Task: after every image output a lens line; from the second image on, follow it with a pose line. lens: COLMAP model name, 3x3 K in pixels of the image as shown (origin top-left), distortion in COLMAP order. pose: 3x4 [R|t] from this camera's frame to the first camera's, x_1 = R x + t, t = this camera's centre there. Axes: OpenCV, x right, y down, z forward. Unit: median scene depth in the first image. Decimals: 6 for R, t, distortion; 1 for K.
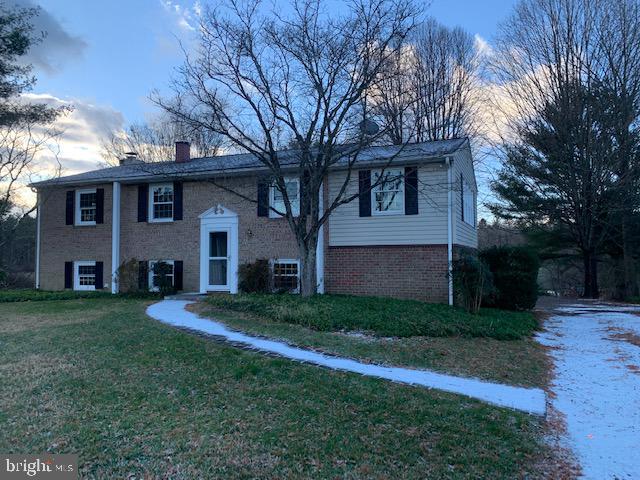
lens RADIAL K [[490.7, 0, 320.0], [0, 490.7, 240.2], [0, 0, 1]] dist [0.037699, -0.011450]
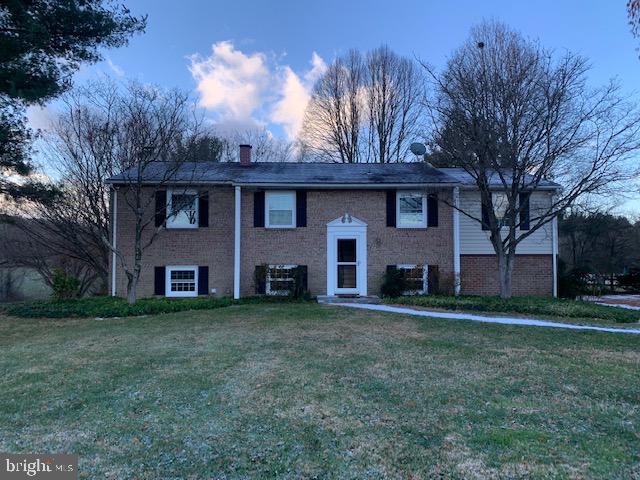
lens RADIAL K [[490.7, 0, 319.6], [0, 490.7, 238.9], [0, 0, 1]] dist [0.037699, -0.011450]
pose [[0.910402, 0.026793, 0.412857, -0.705879], [-0.019446, 0.999569, -0.021989, 0.007225], [-0.413268, 0.011990, 0.910530, 0.034222]]
